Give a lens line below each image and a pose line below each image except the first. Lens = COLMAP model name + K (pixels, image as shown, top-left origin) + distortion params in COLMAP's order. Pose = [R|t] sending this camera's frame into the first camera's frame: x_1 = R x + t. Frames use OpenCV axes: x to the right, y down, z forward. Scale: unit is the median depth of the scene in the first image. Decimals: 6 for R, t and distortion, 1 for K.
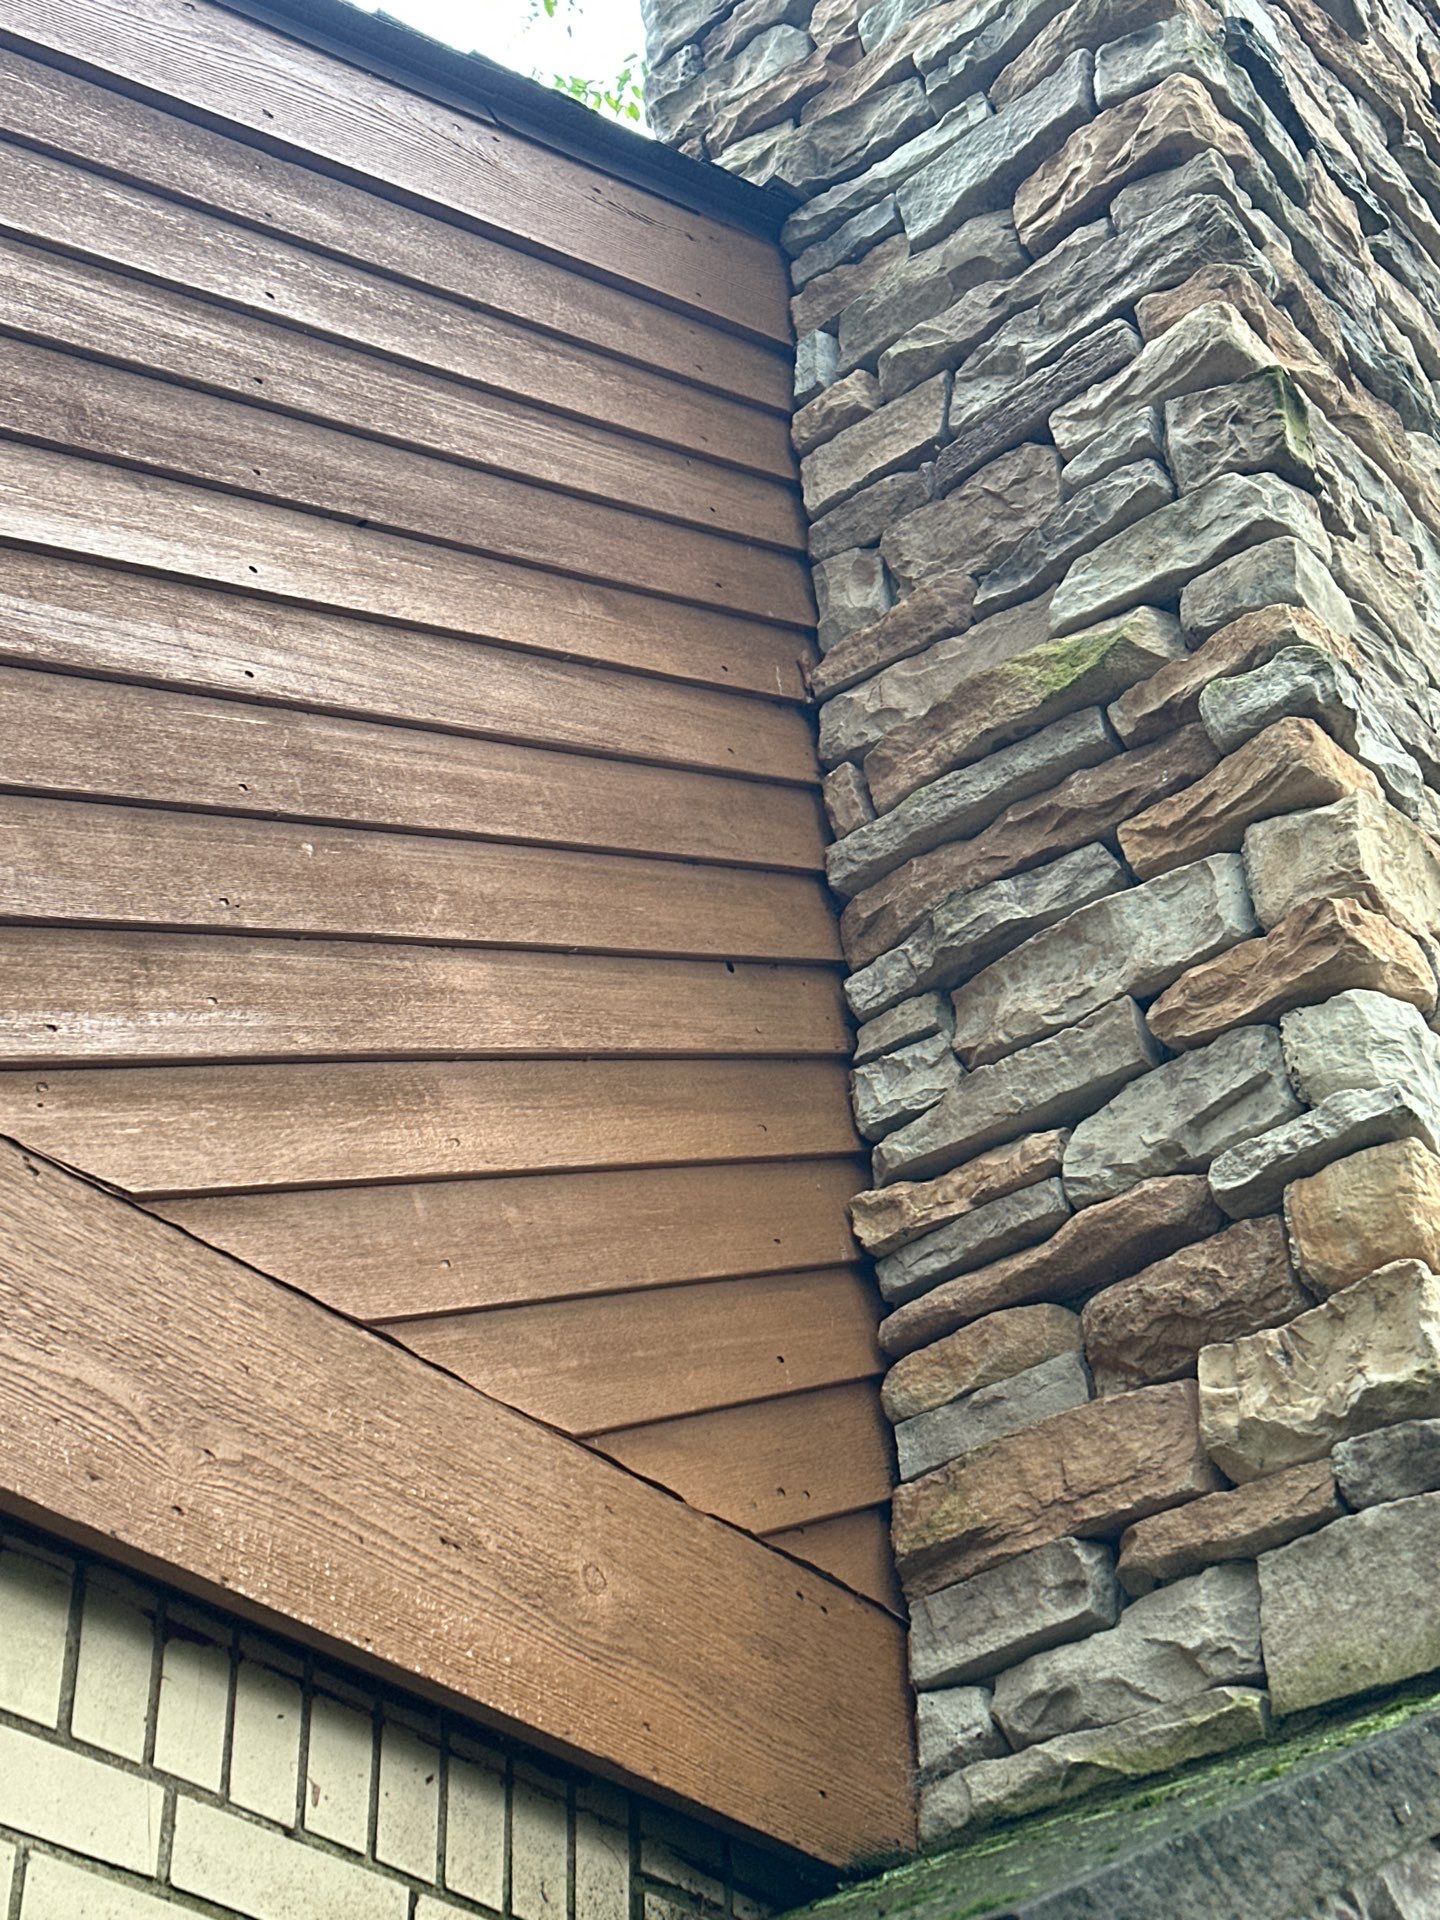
lens RADIAL K [[3053.0, 0, 675.6], [0, 3053.0, 957.9], [0, 0, 1]] dist [0.137446, -0.026922]
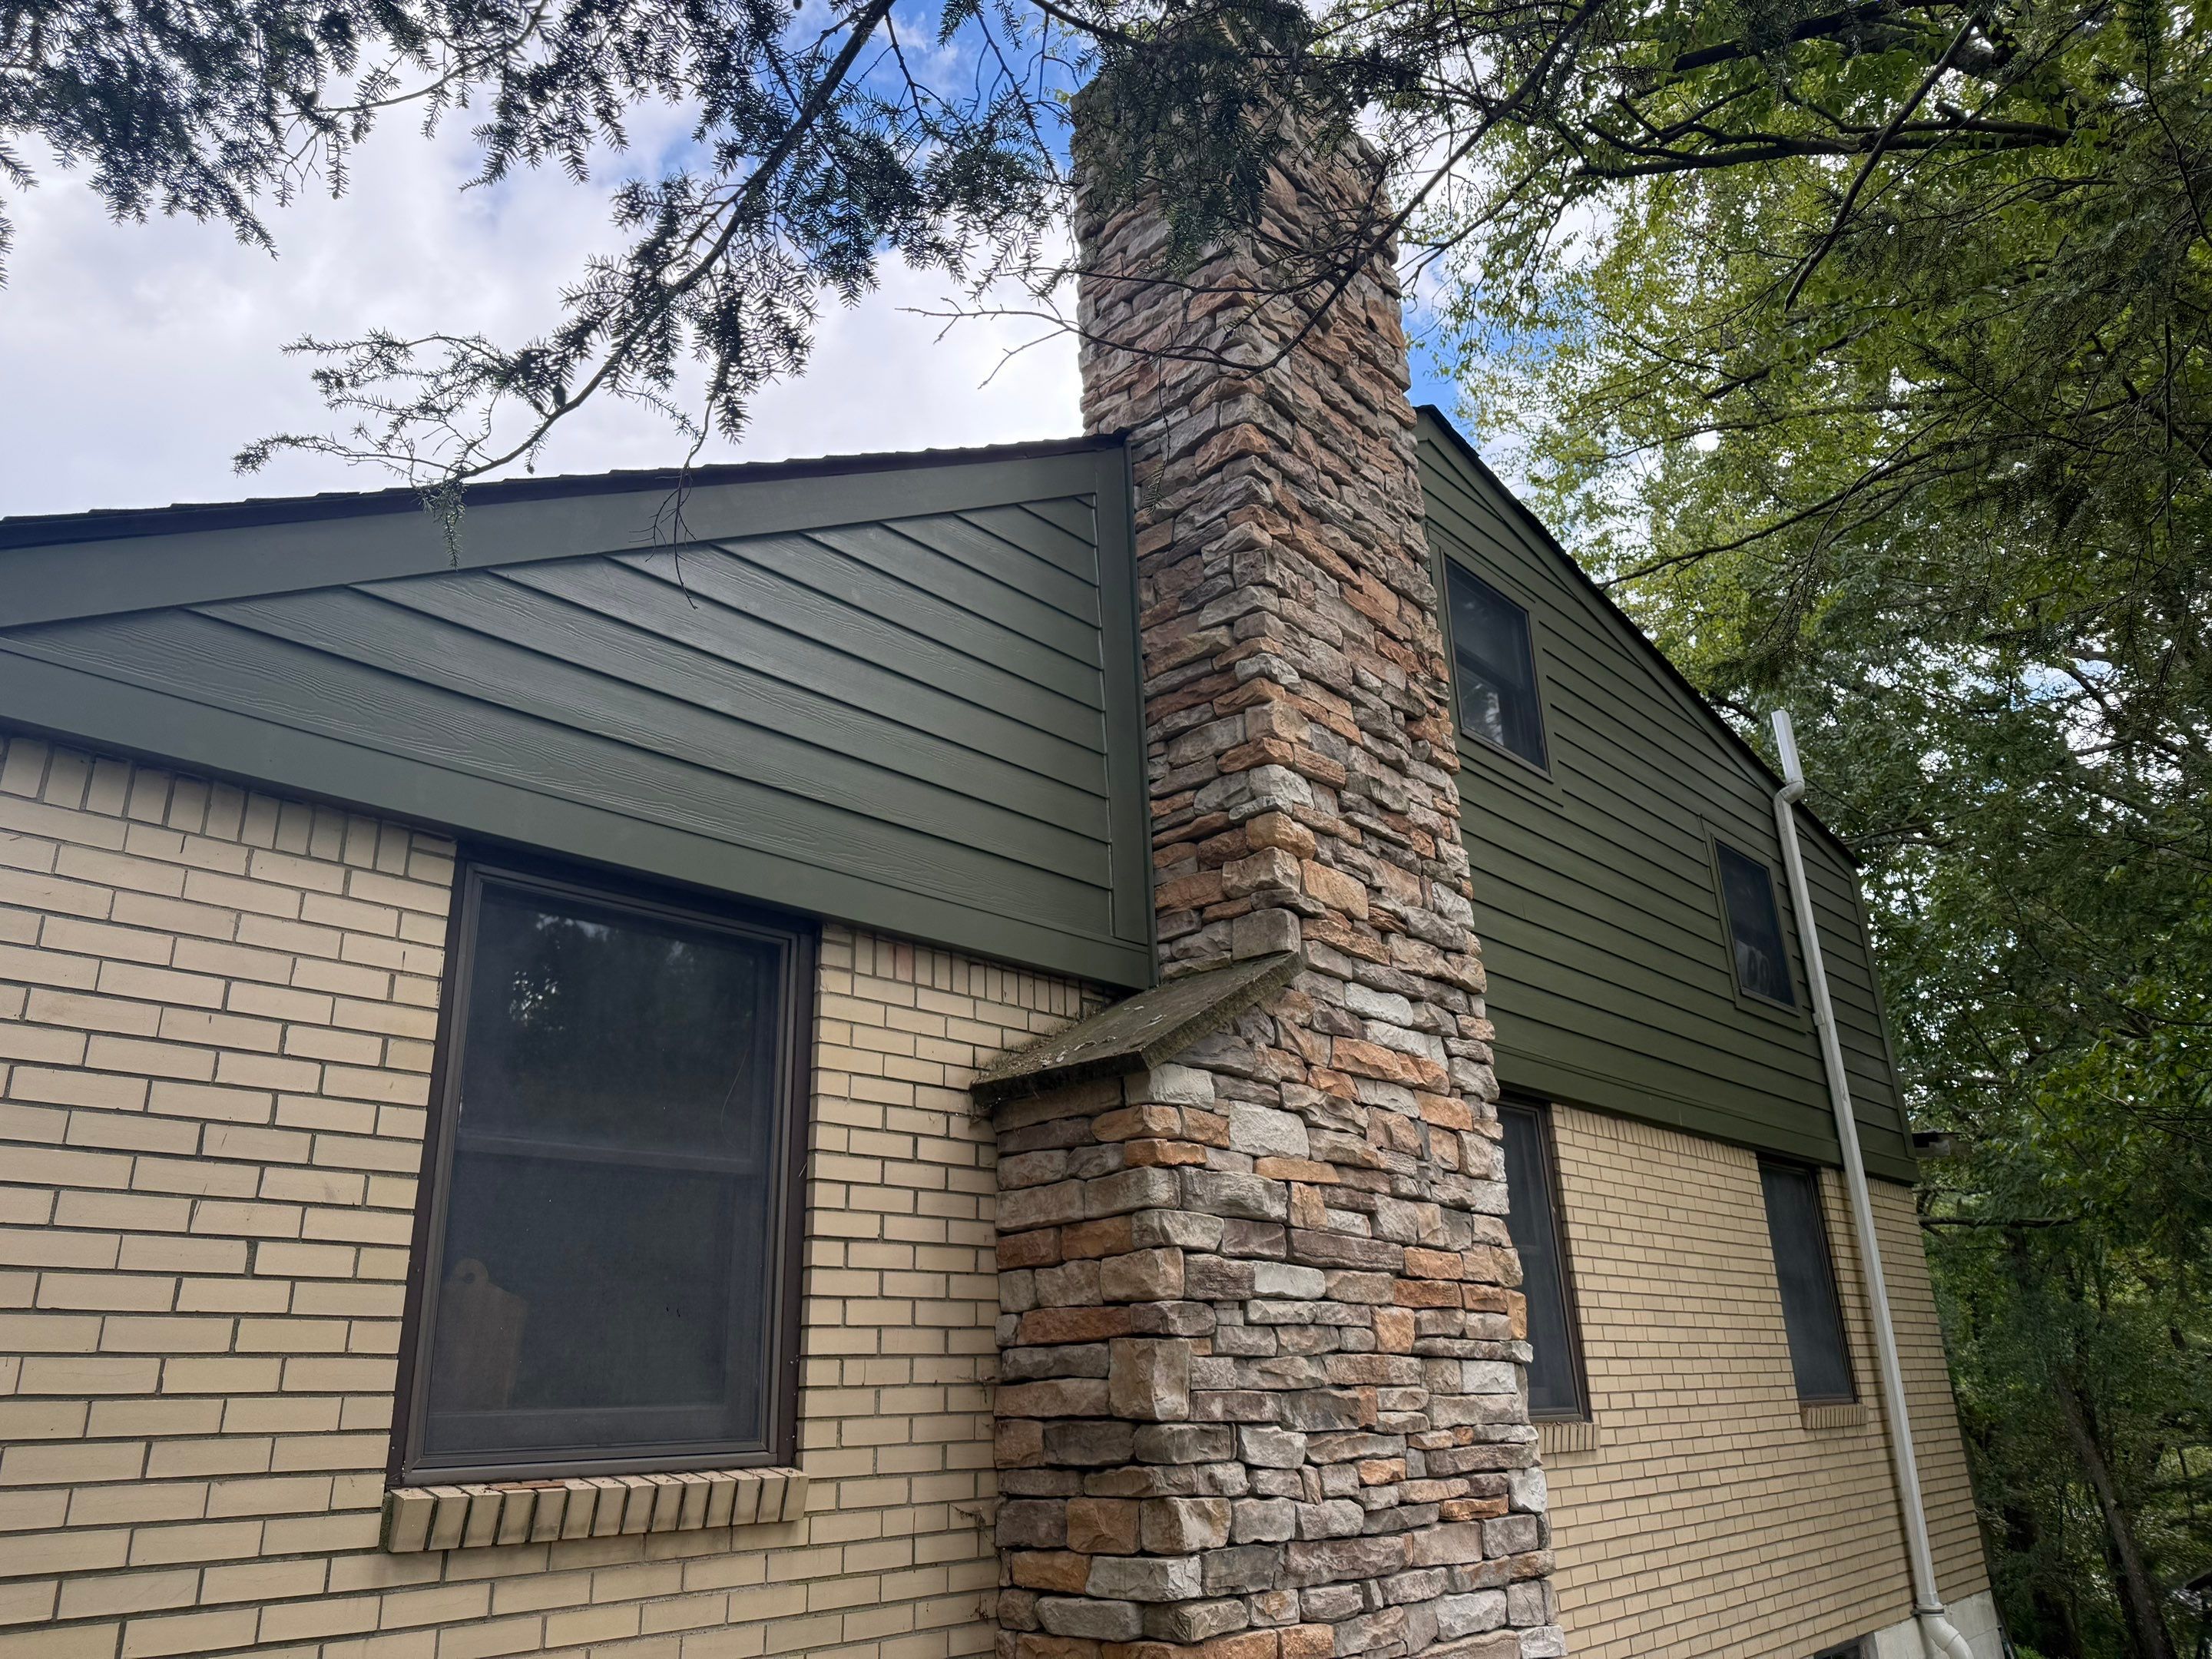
lens RADIAL K [[1582.7, 0, 1106.0], [0, 1582.7, 829.5], [0, 0, 1]] dist [0.038404, -0.036167]
pose [[0.999379, -0.020745, -0.028486, 0.070642], [0.028672, 0.948631, 0.315082, -0.482986], [0.020486, -0.315703, 0.948637, -0.782129]]
